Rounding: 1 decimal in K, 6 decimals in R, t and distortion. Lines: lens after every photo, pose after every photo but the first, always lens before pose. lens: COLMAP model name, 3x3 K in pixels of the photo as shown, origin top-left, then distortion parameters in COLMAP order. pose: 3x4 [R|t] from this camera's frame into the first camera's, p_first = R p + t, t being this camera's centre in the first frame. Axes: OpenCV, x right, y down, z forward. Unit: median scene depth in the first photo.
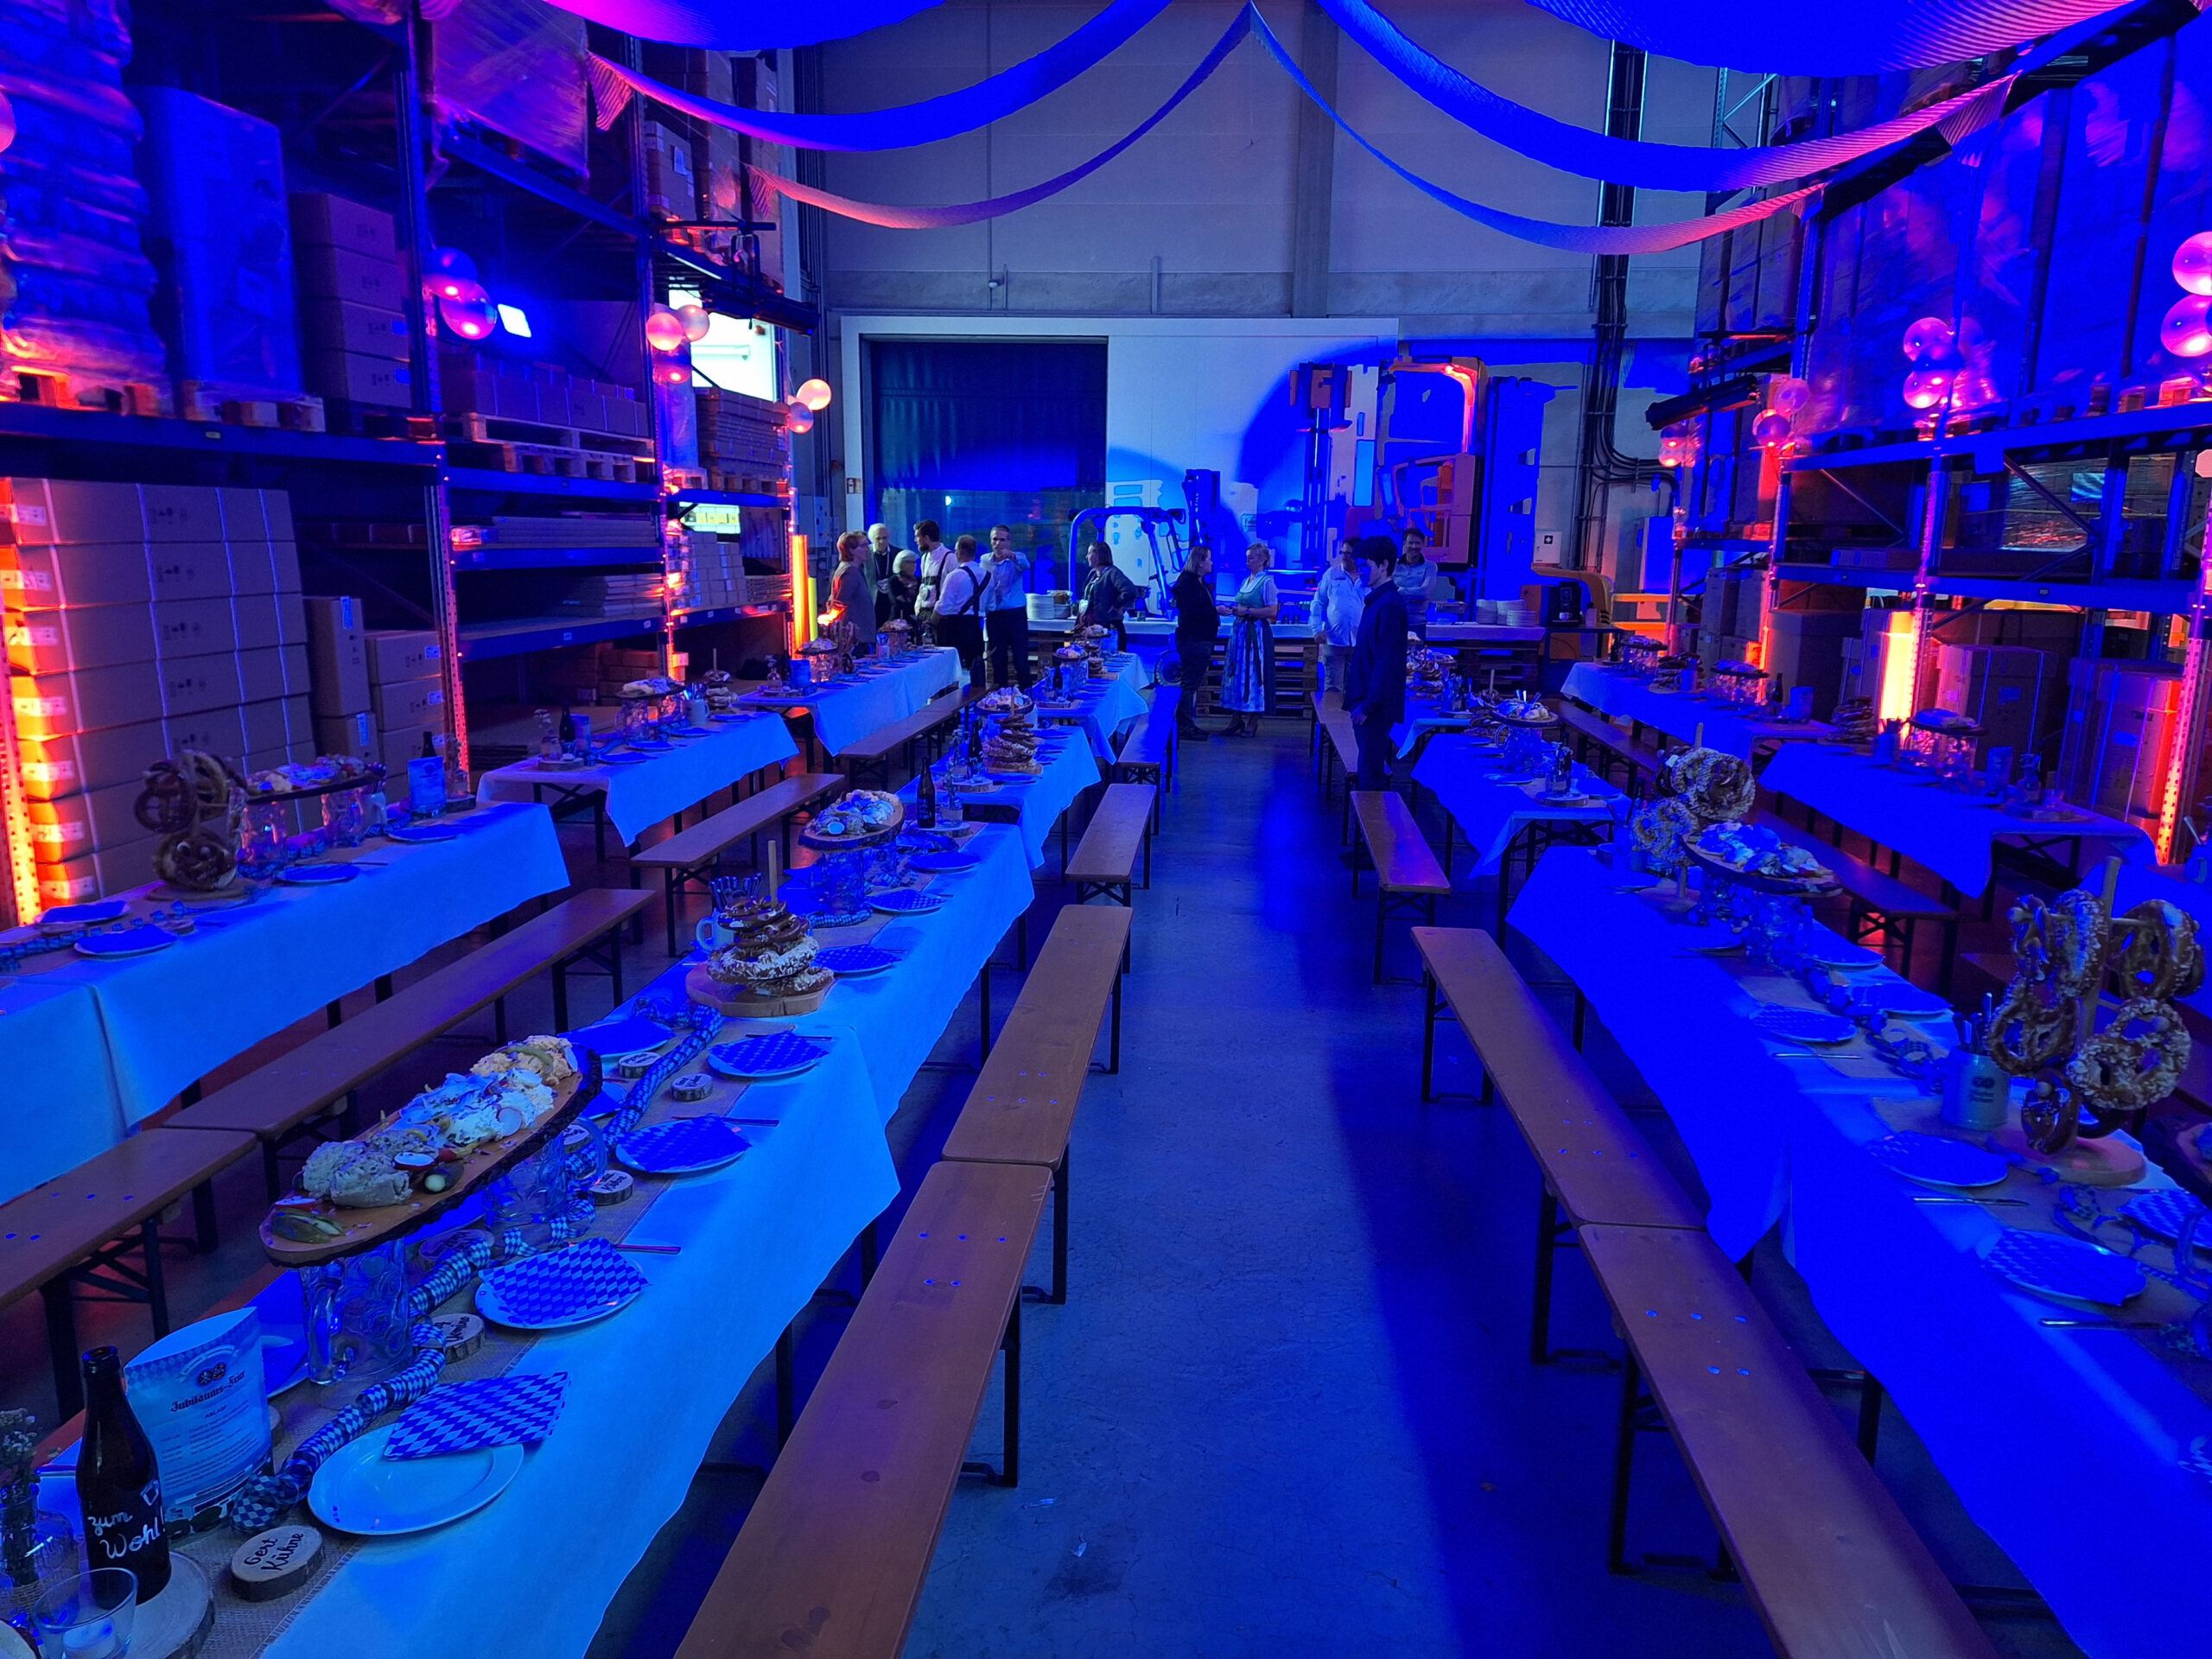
lens RADIAL K [[1535.0, 0, 1110.7], [0, 1535.0, 852.6], [0, 0, 1]] dist [0.051283, -0.046107]
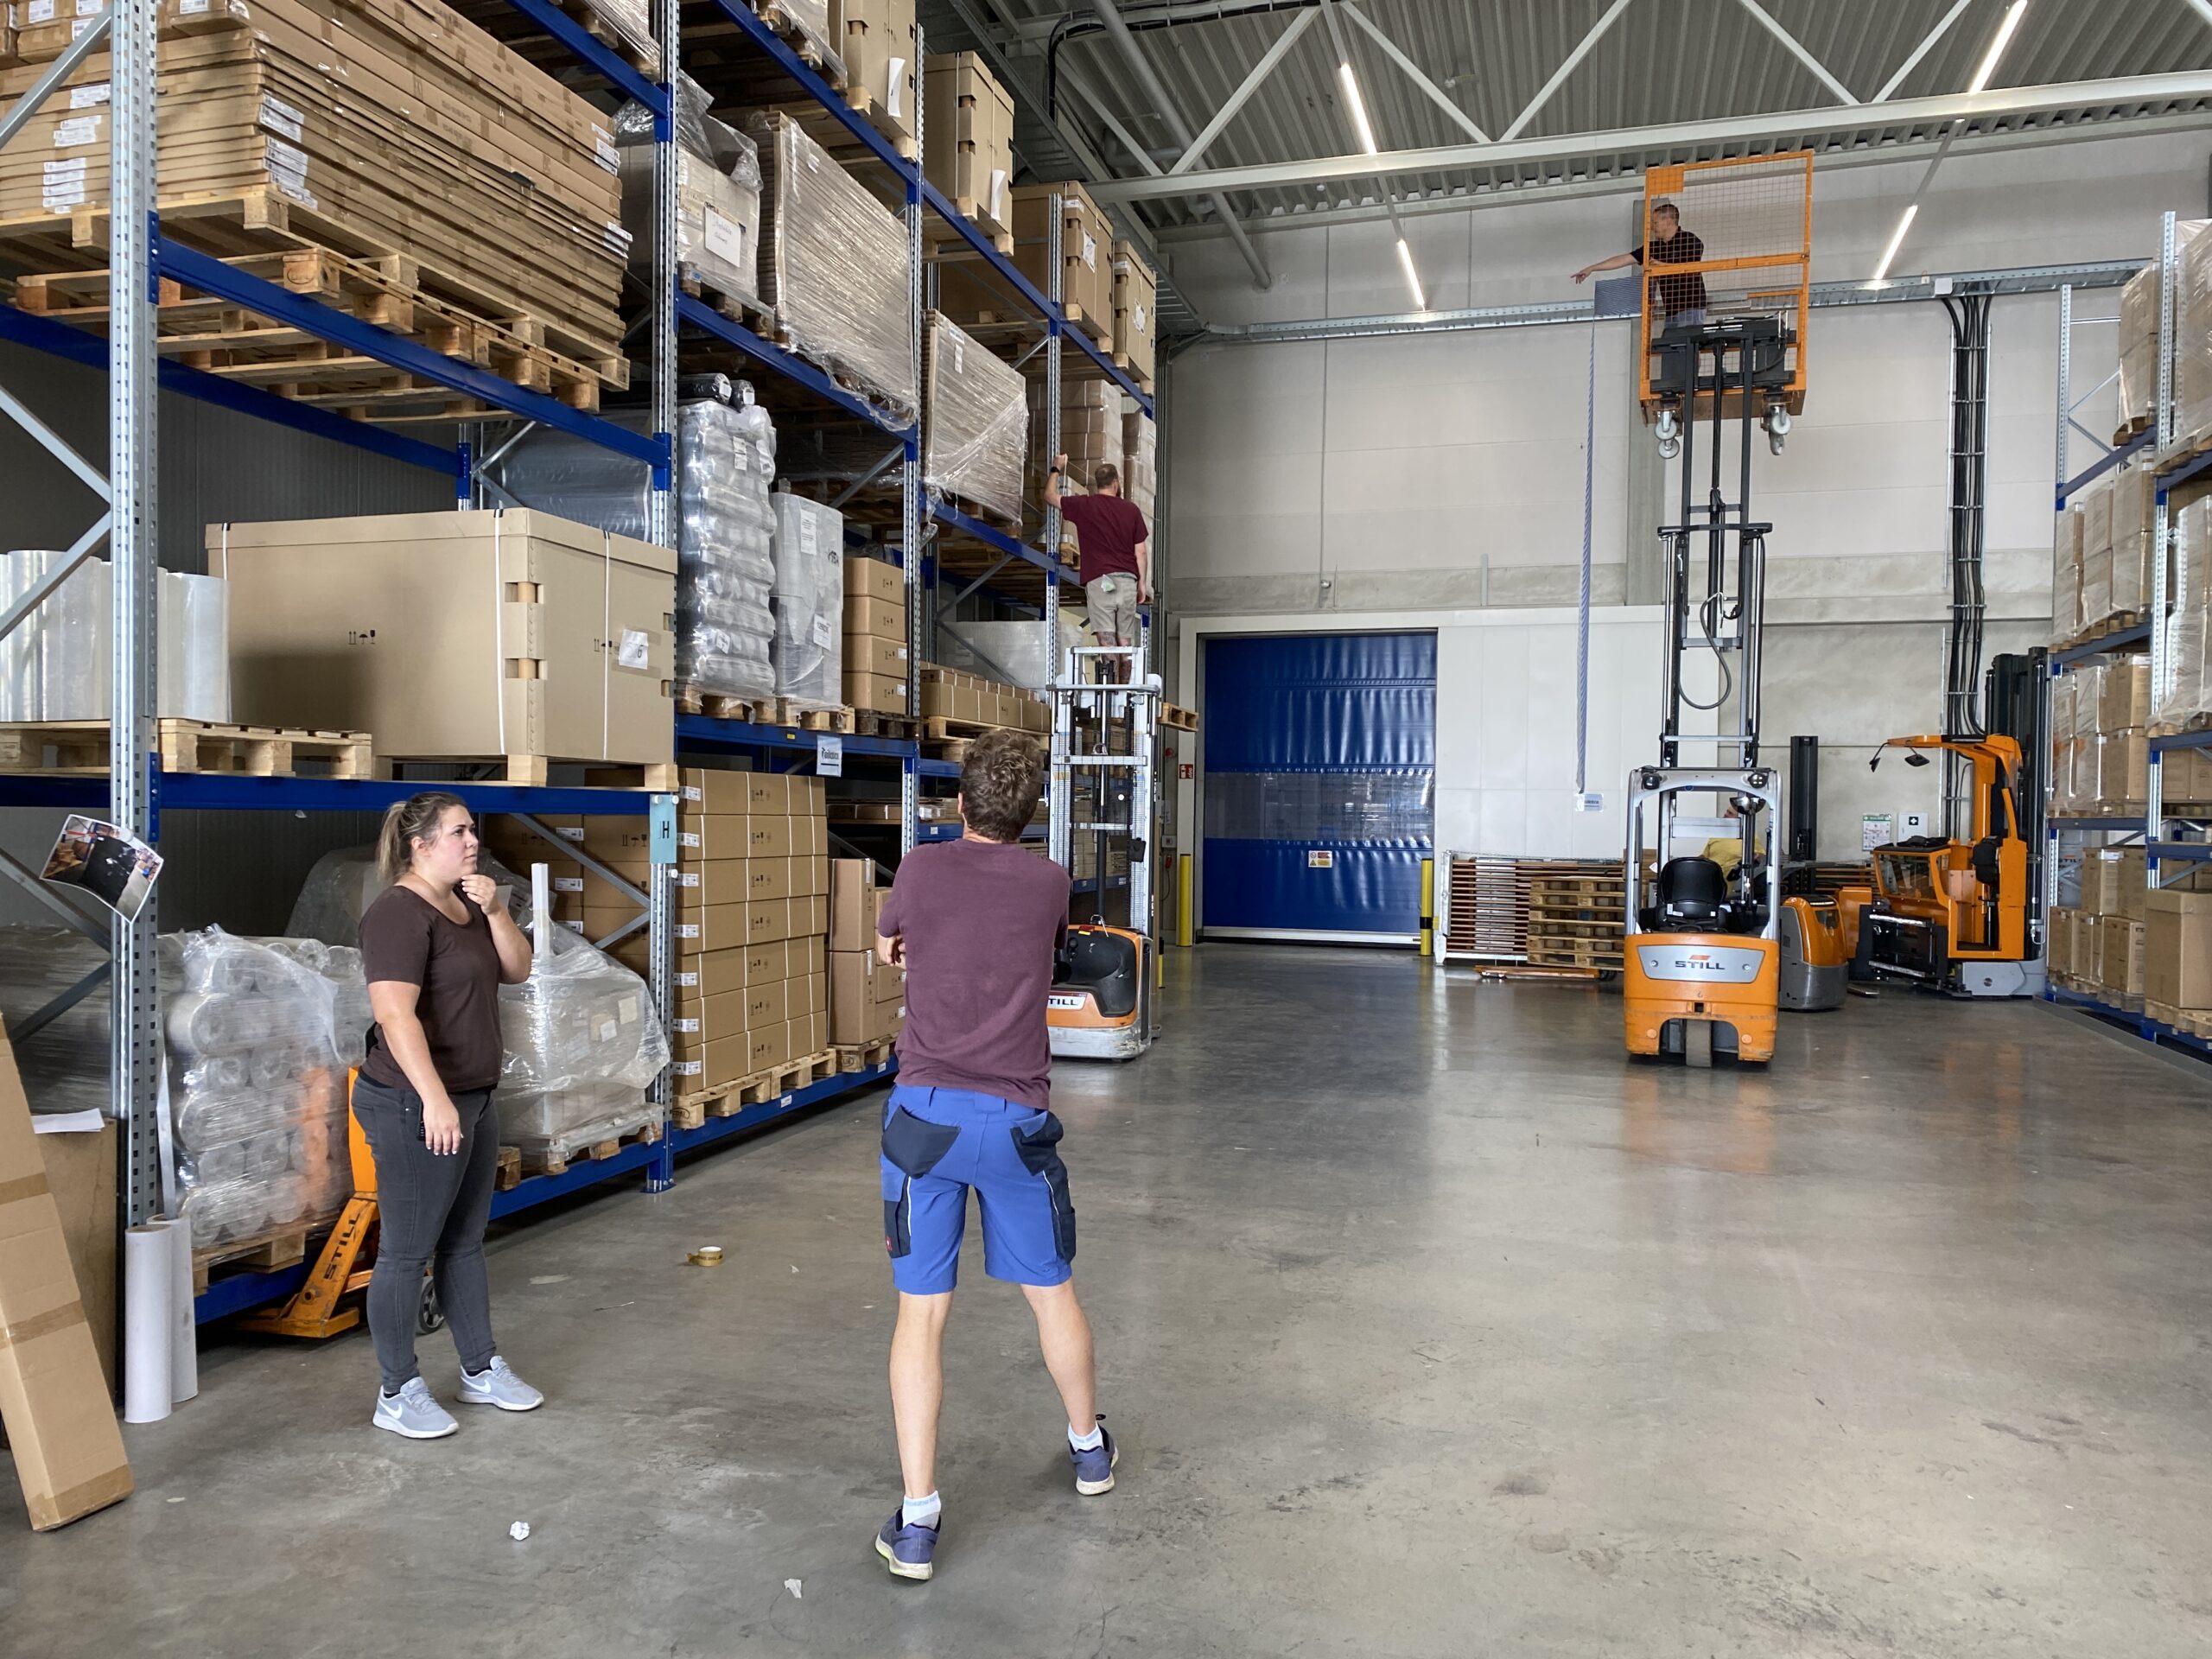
lens RADIAL K [[1689.4, 0, 1085.7], [0, 1689.4, 846.2], [0, 0, 1]] dist [0.023143, -0.022262]
pose [[0.980969, 0.000881, -0.194163, -0.013462], [-0.037607, 0.981915, -0.185548, 0.025951], [0.190488, 0.189319, 0.963261, -0.103271]]
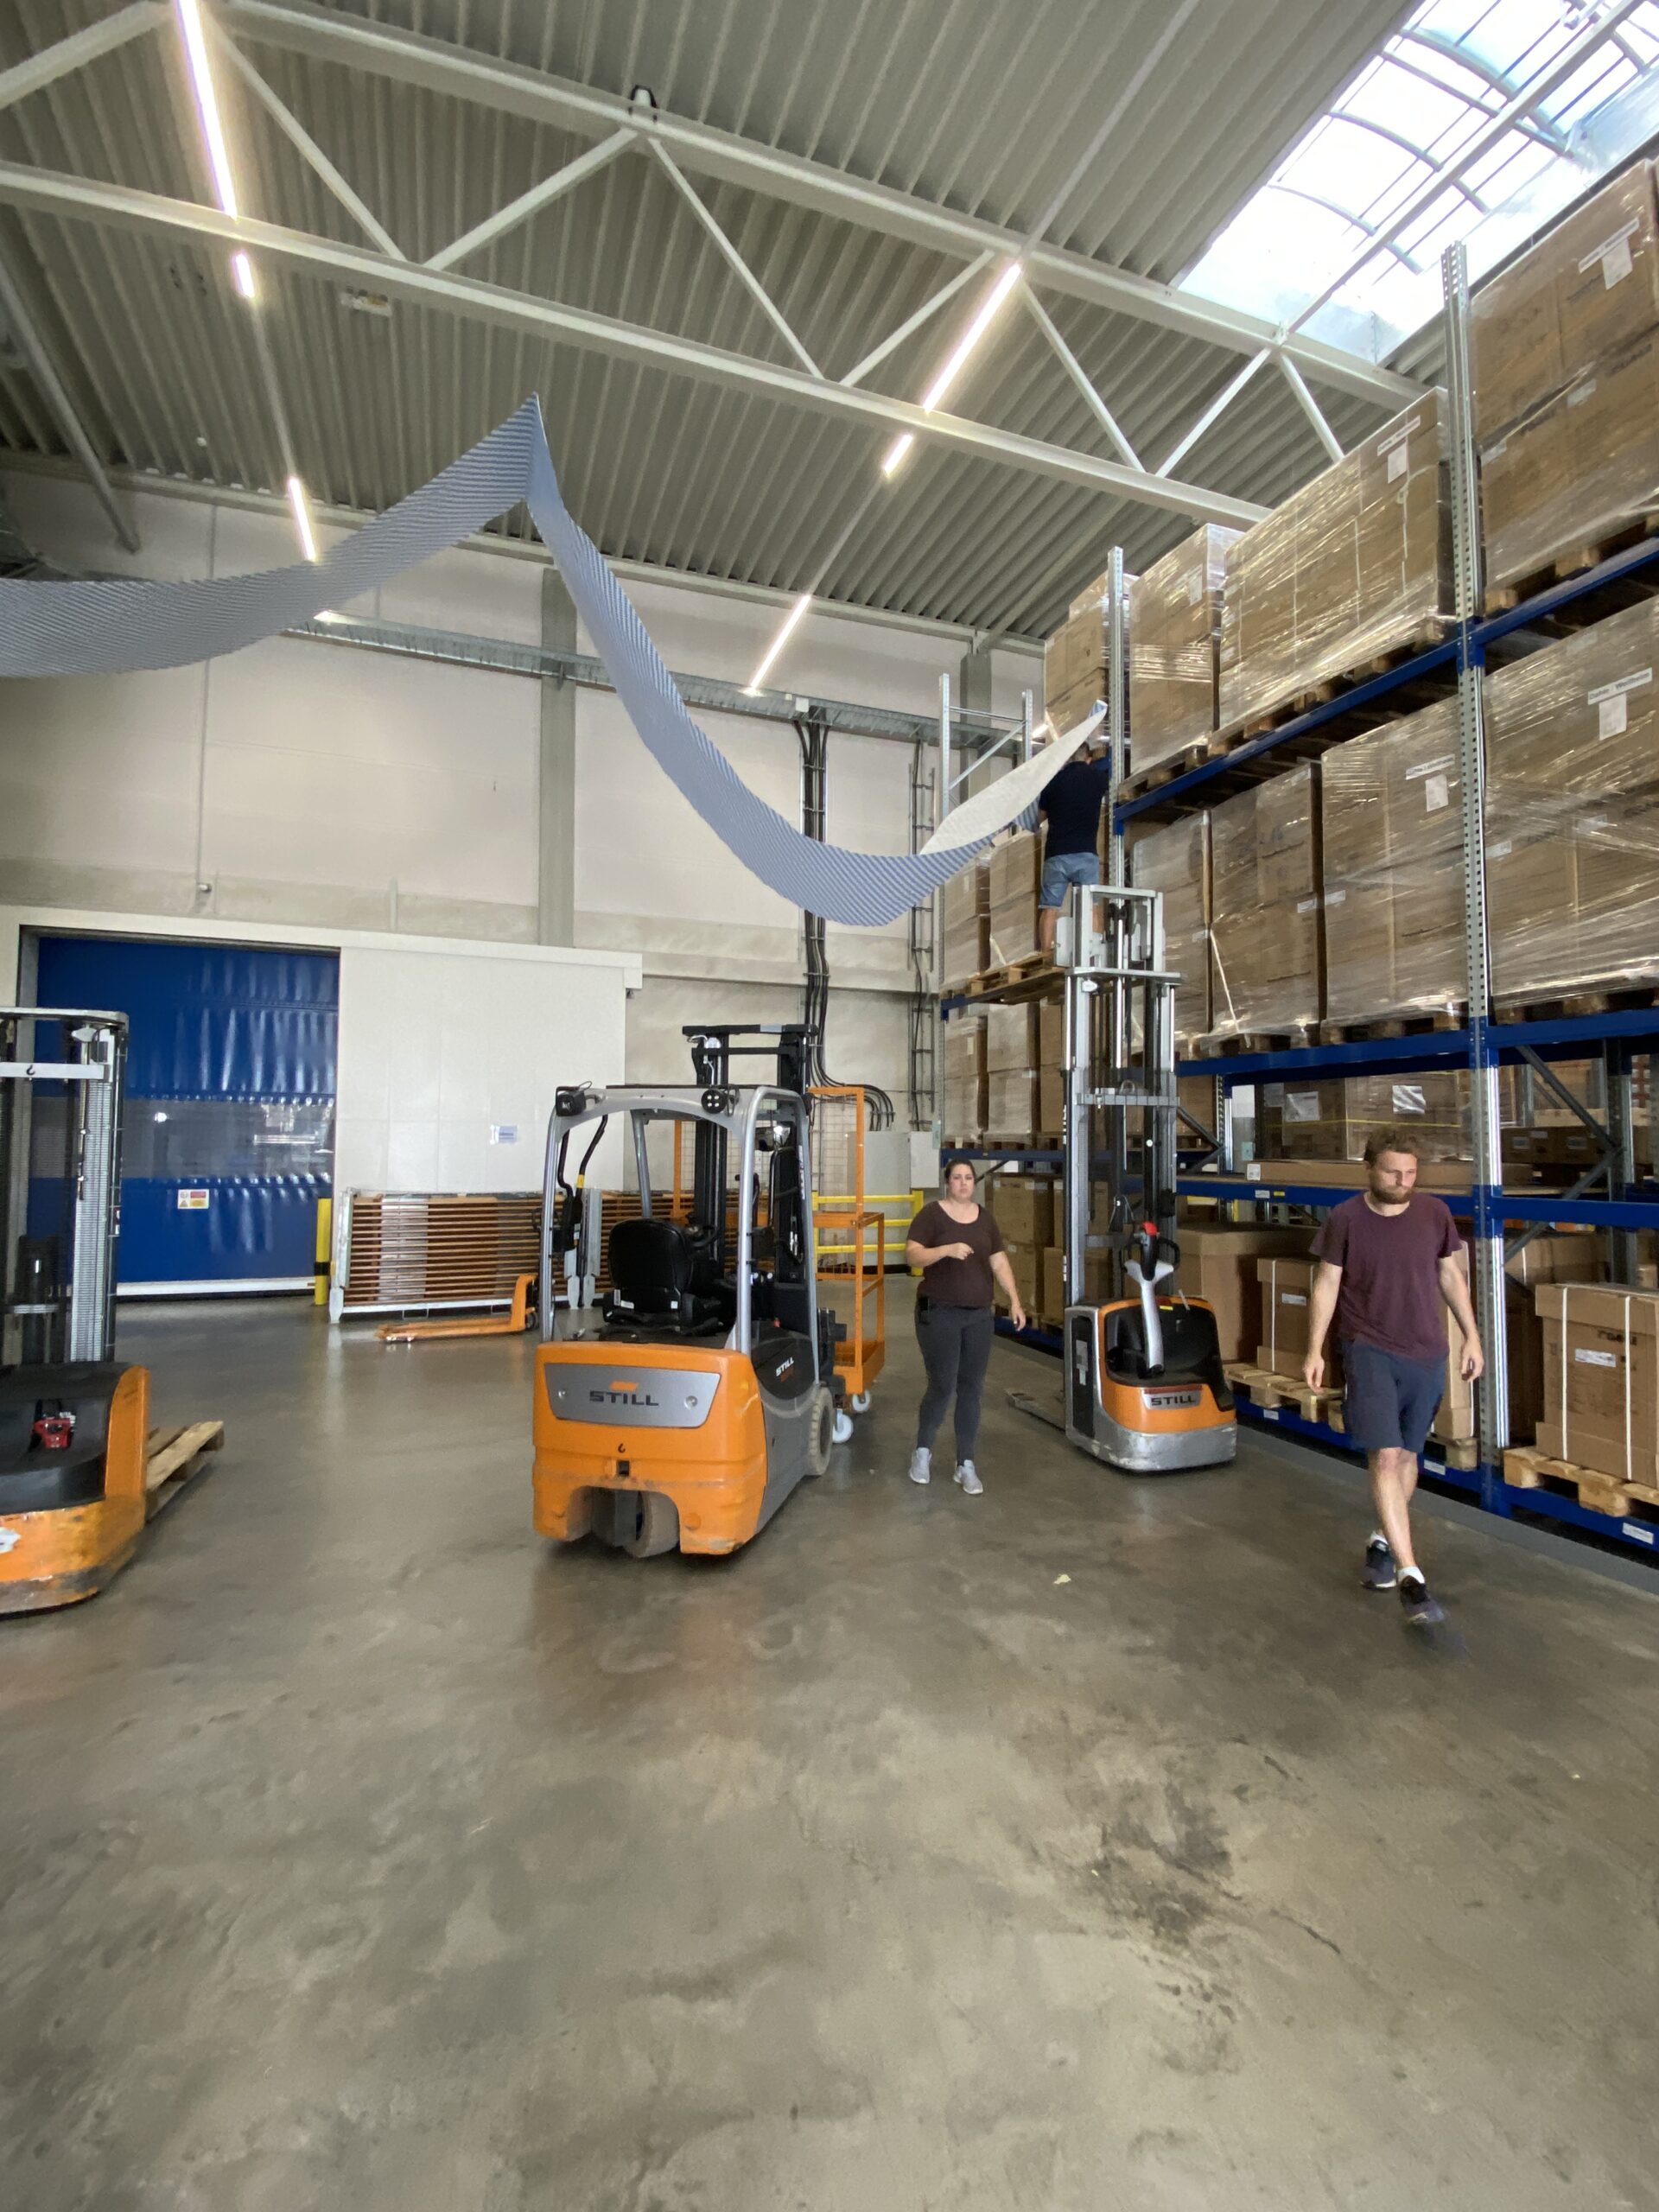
lens RADIAL K [[993.7, 0, 823.6], [0, 993.7, 1101.6], [0, 0, 1]] dist [0.009549, -0.003695]
pose [[0.901820, 0.014247, 0.431877, 0.002401], [0.094155, 0.968963, -0.228574, -0.073631], [-0.421729, 0.246796, 0.872489, 0.362888]]
